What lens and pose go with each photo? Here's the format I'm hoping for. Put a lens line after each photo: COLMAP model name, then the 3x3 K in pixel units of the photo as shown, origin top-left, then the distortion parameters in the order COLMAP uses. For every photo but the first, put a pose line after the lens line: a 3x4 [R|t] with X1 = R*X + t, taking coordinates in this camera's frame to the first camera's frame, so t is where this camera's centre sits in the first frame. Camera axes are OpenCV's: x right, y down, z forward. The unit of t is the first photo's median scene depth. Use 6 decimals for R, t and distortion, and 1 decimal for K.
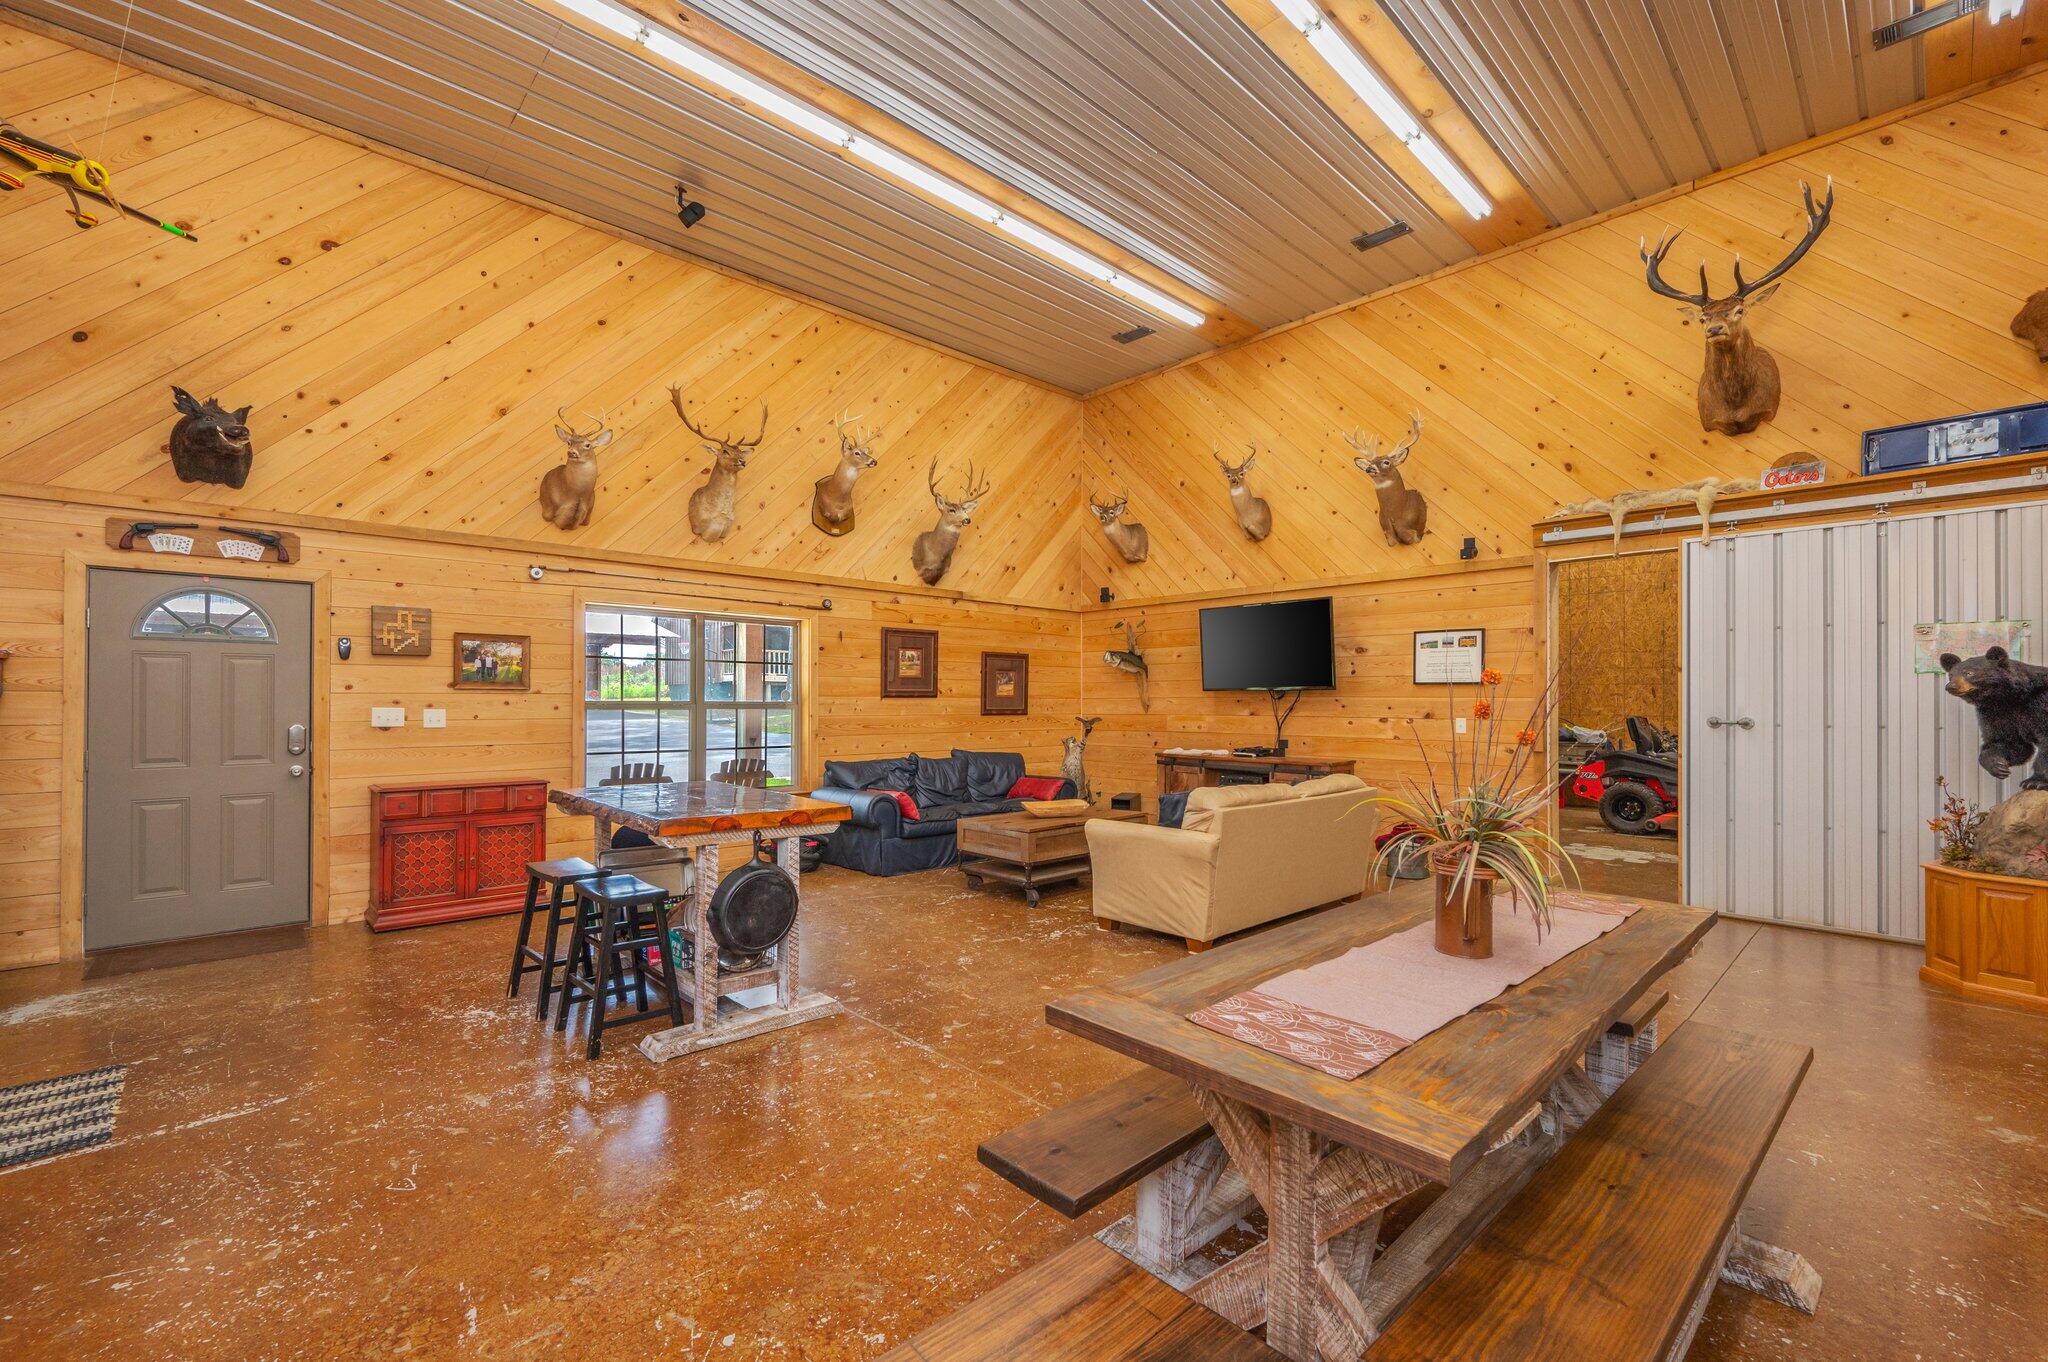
lens RADIAL K [[863.9, 0, 1024.9], [0, 863.9, 695.7], [0, 0, 1]] dist [-0.000355, 0.000014]
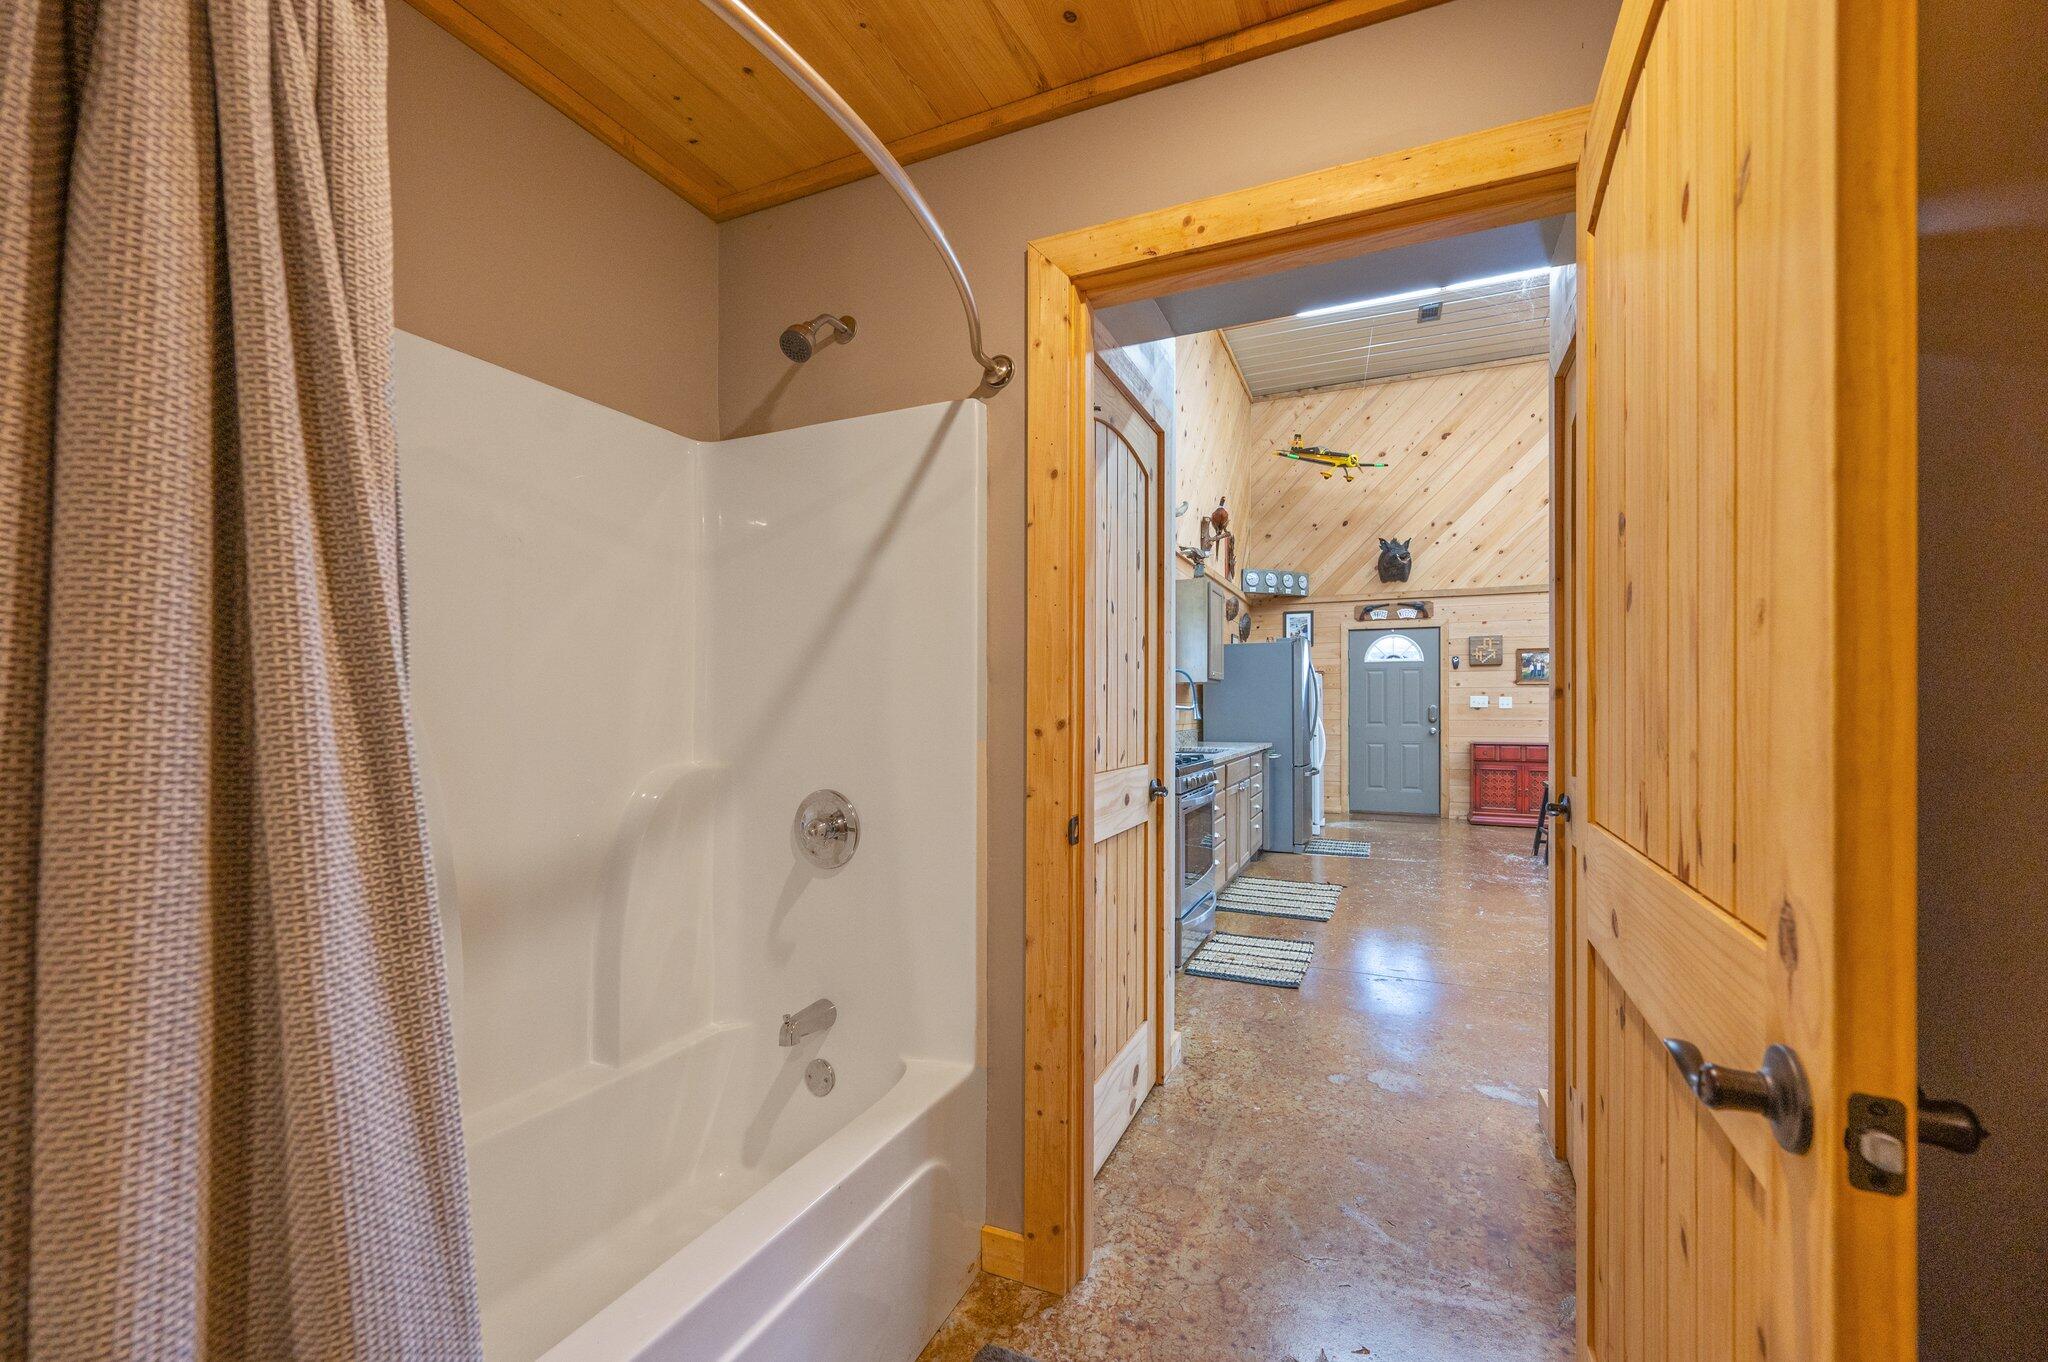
lens RADIAL K [[812.4, 0, 1026.3], [0, 812.4, 701.4], [0, 0, 1]] dist [-0.000699, -0.000255]
pose [[0.389478, -0.001628, -0.921034, 0.415078], [0.009681, 0.999950, 0.002326, 0.012822], [0.920985, -0.009823, 0.389474, -0.472807]]
